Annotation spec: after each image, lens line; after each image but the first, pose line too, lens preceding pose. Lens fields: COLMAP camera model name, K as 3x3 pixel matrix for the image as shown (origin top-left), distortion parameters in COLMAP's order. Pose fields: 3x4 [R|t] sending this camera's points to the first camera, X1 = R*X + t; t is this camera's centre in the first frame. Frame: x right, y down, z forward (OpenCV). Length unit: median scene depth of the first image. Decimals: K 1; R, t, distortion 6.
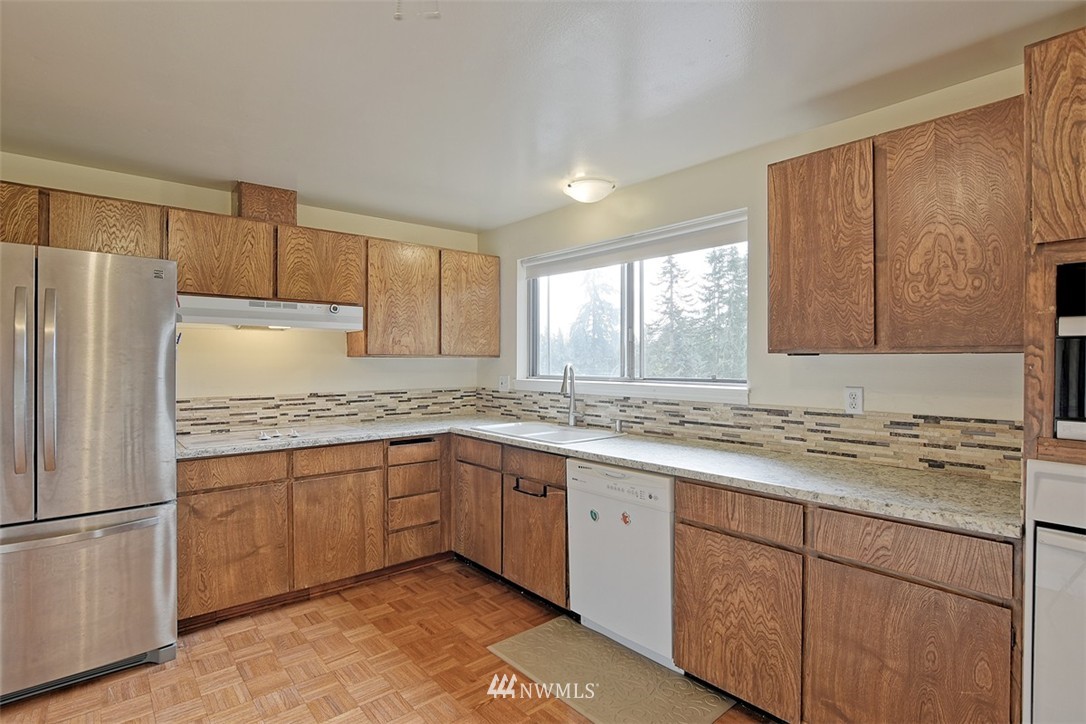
lens RADIAL K [[535.1, 0, 540.5], [0, 535.1, 363.3], [0, 0, 1]] dist [-0.034546, 0.011087]
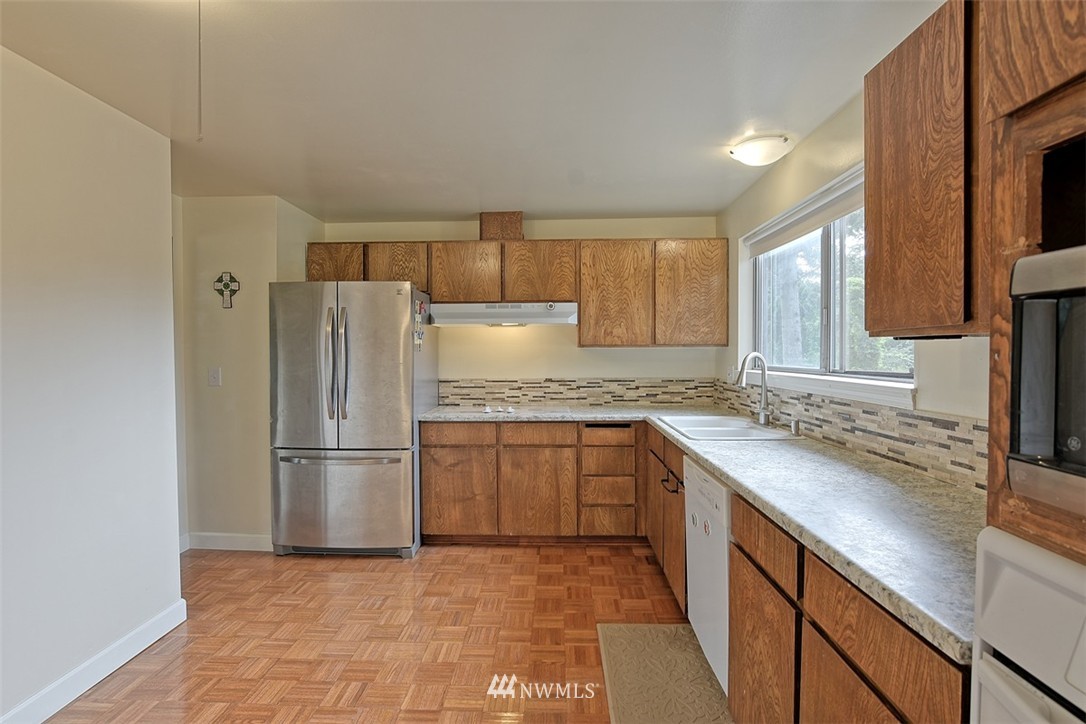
lens RADIAL K [[535.1, 0, 540.3], [0, 535.1, 363.5], [0, 0, 1]] dist [-0.034546, 0.011087]
pose [[0.739256, 0.010629, -0.673340, 0.454538], [0.001952, 0.999837, 0.017926, 0.002148], [0.673421, -0.014566, 0.739115, 0.138770]]
